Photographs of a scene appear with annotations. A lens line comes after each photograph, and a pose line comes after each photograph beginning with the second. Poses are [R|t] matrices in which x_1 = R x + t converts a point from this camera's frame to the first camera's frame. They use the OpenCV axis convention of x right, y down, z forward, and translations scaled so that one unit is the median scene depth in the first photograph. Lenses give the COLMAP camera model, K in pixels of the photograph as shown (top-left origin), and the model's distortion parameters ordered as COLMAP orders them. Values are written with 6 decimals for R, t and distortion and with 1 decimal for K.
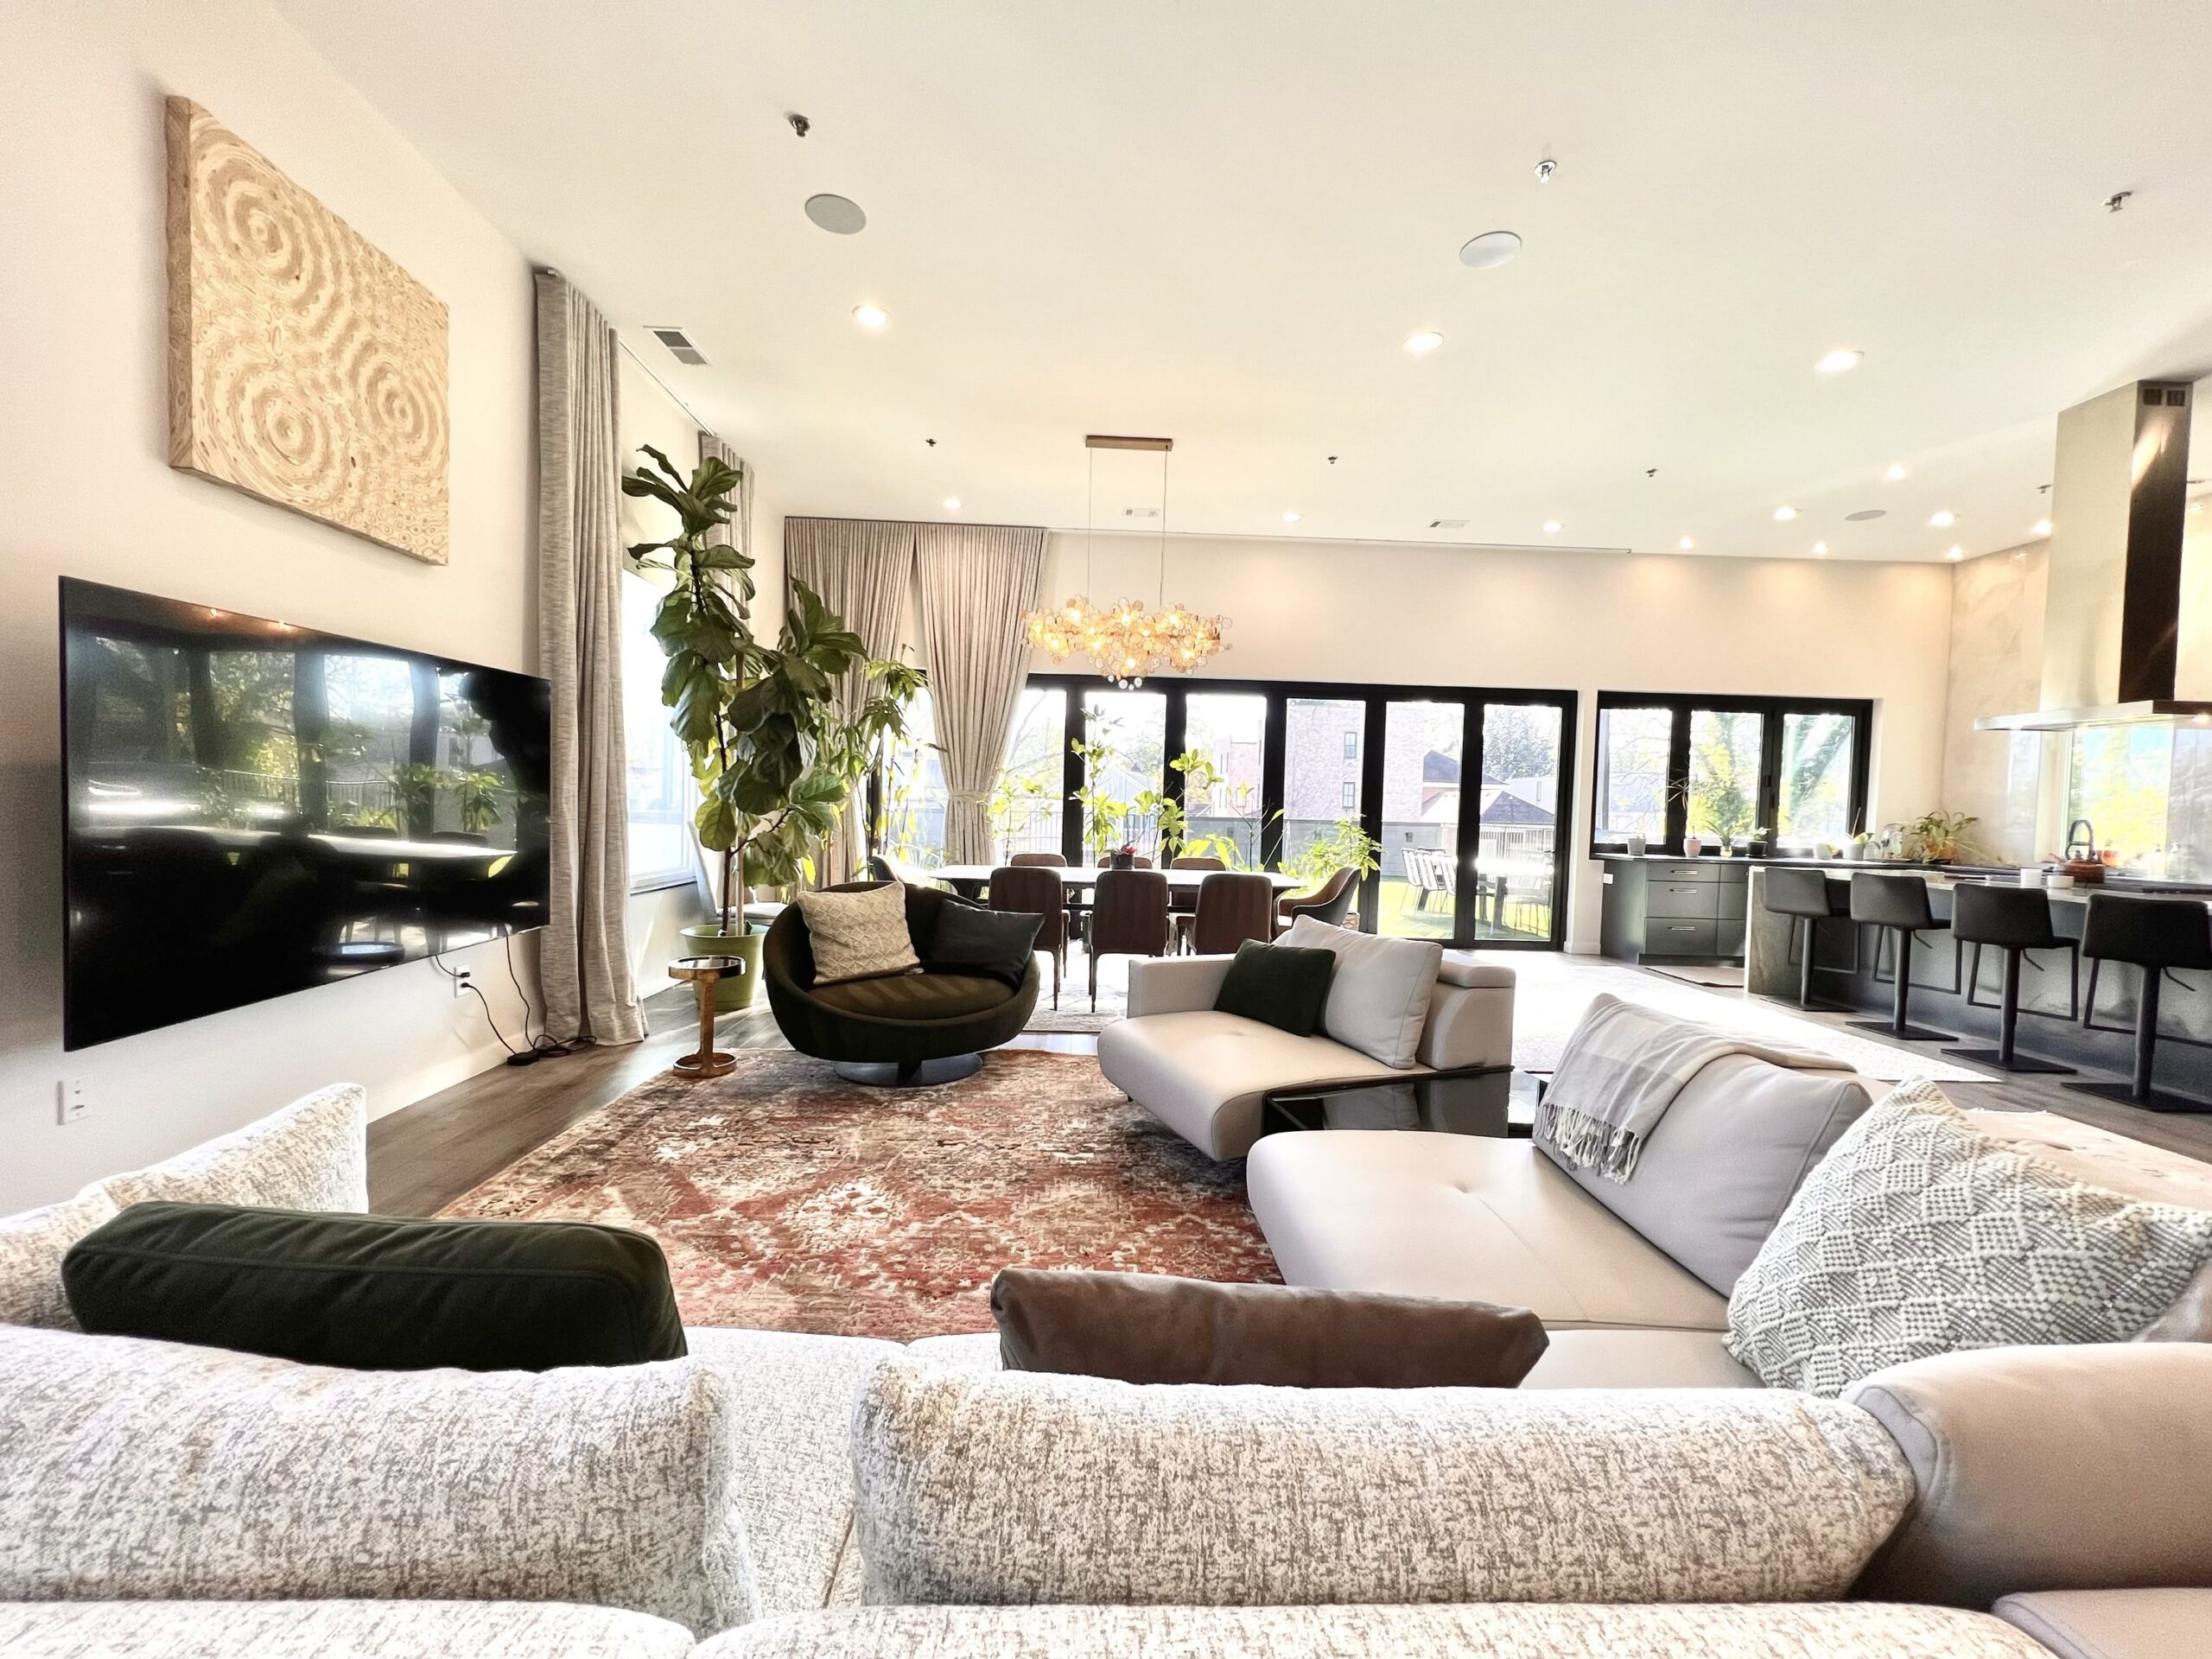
lens RADIAL K [[882.9, 0, 1103.7], [0, 882.9, 838.2], [0, 0, 1]] dist [-0.003053, 0.001145]
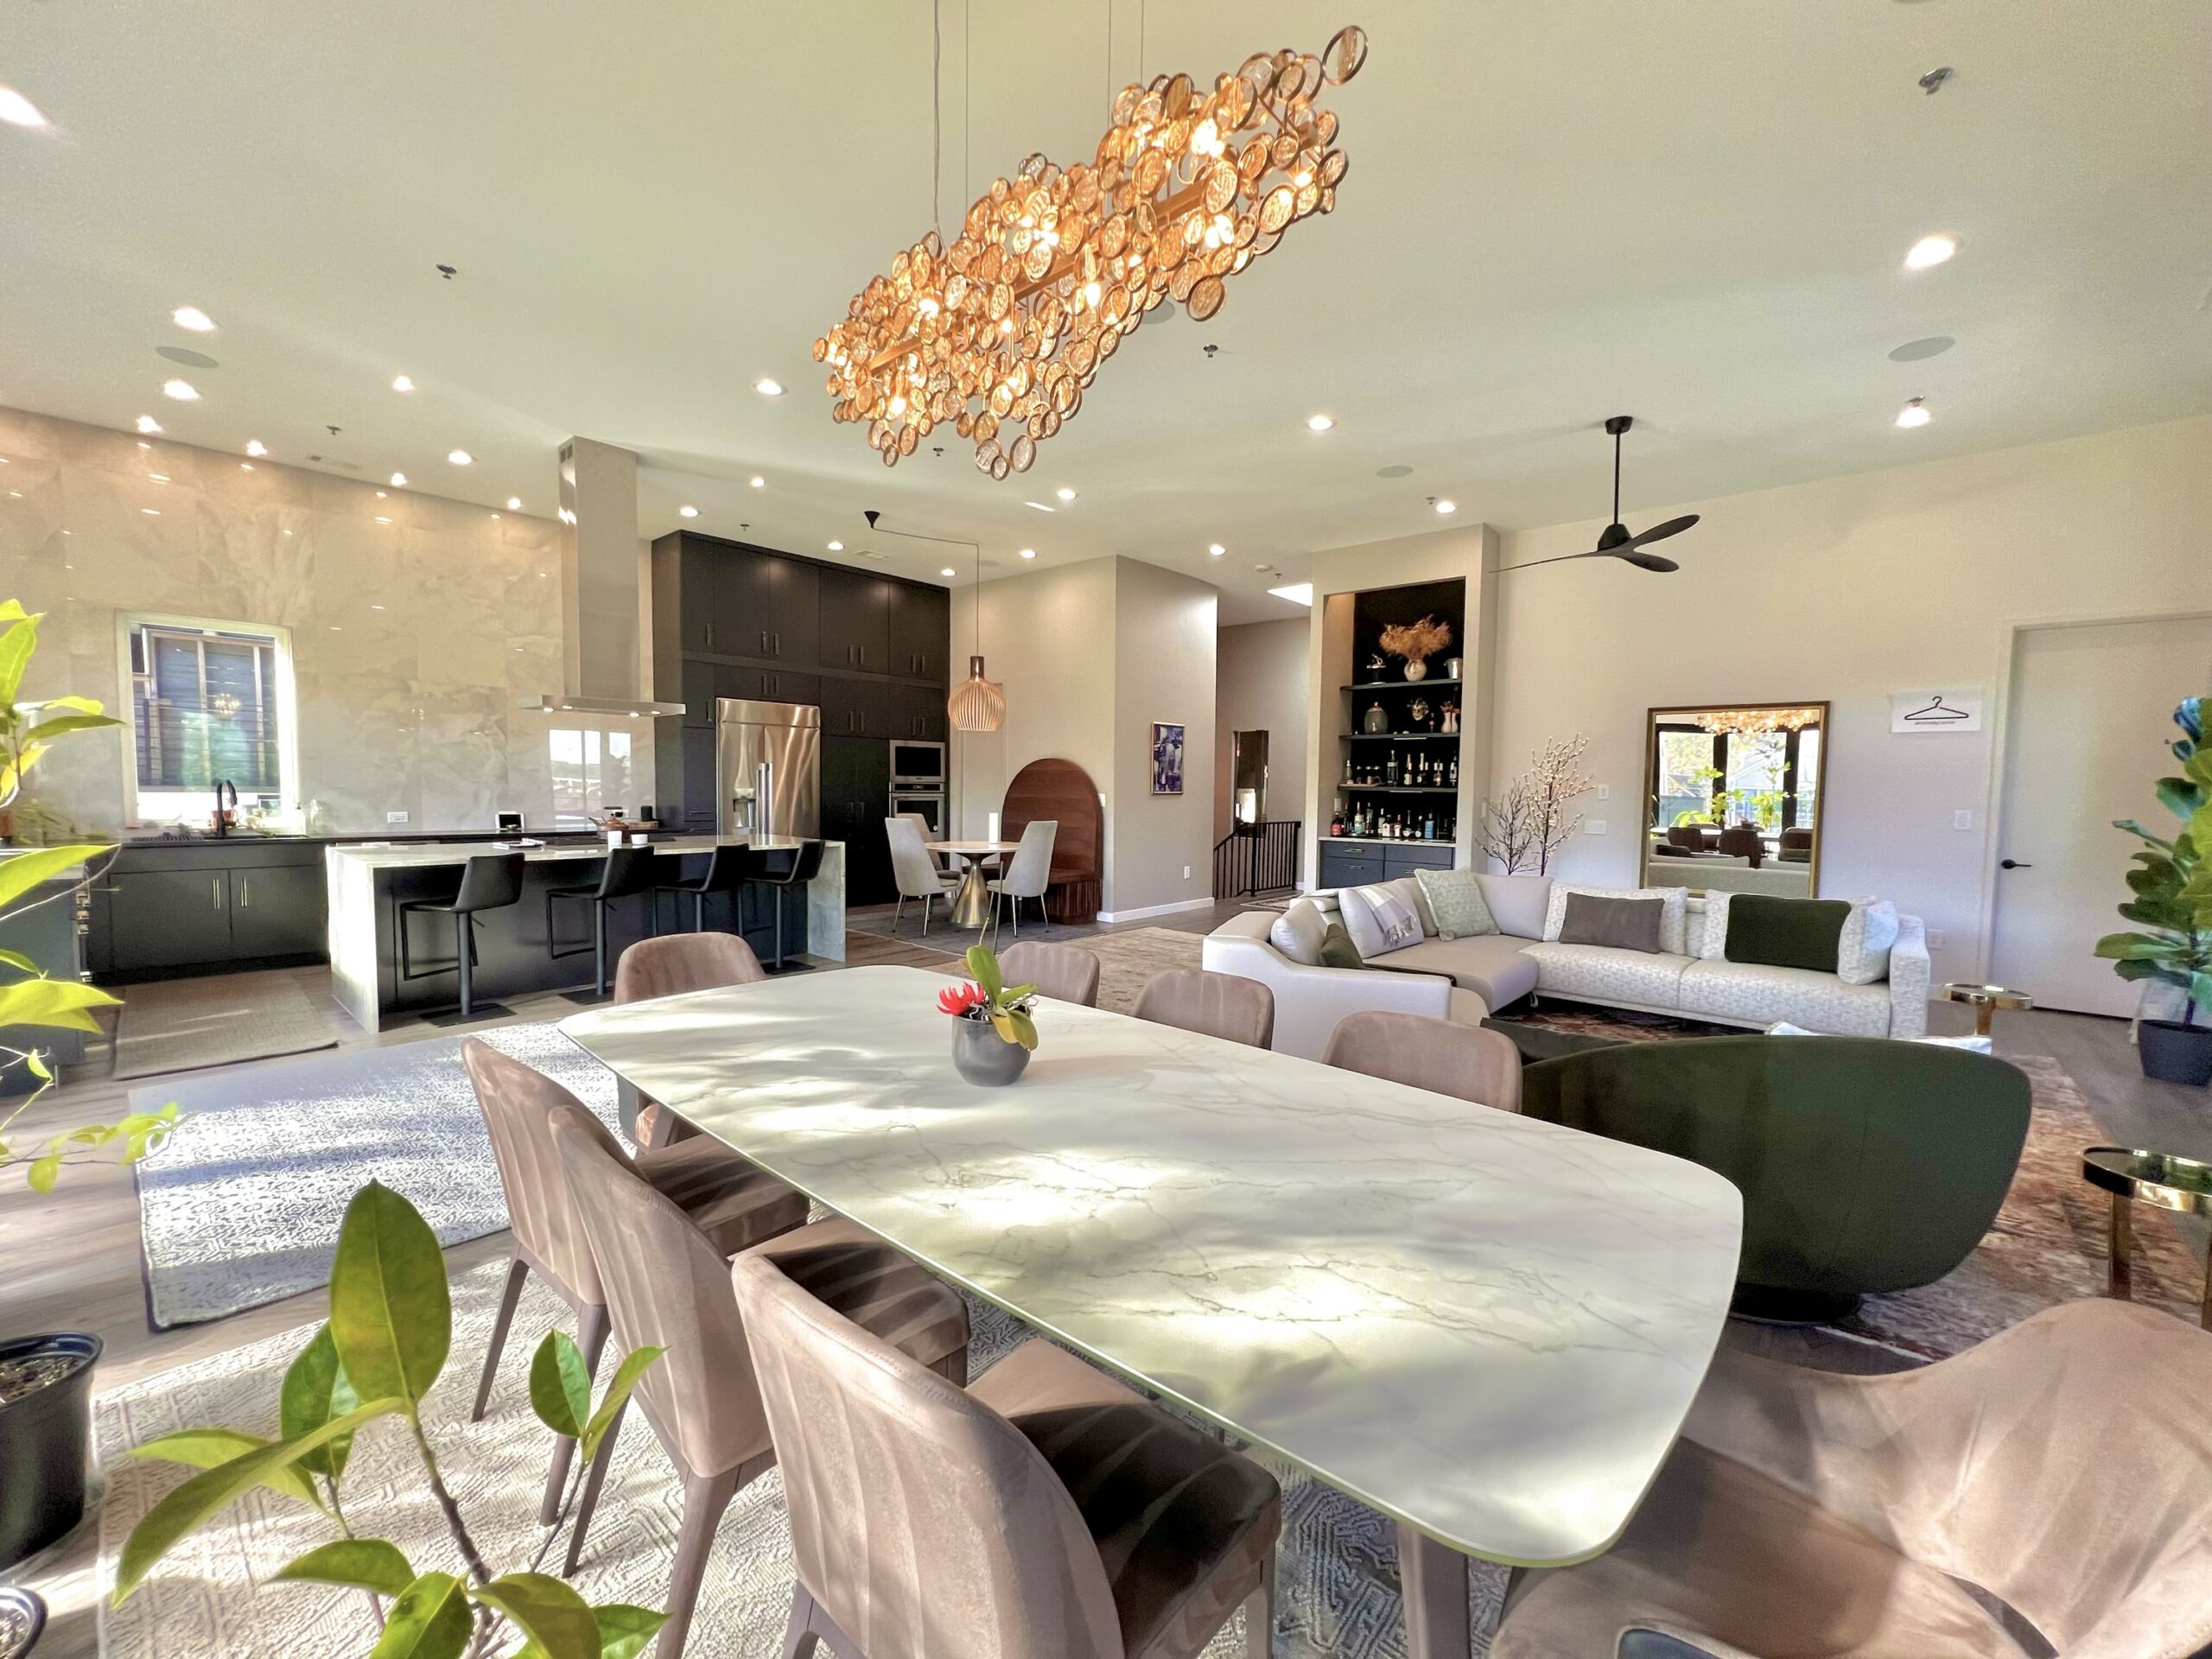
lens RADIAL K [[882.9, 0, 1105.8], [0, 882.9, 843.2], [0, 0, 1]] dist [-0.003053, 0.001145]
pose [[-0.730242, -0.081916, 0.678259, -0.220355], [-0.010718, 0.994037, 0.108514, -0.075008], [-0.683104, 0.071972, -0.726766, 1.226387]]
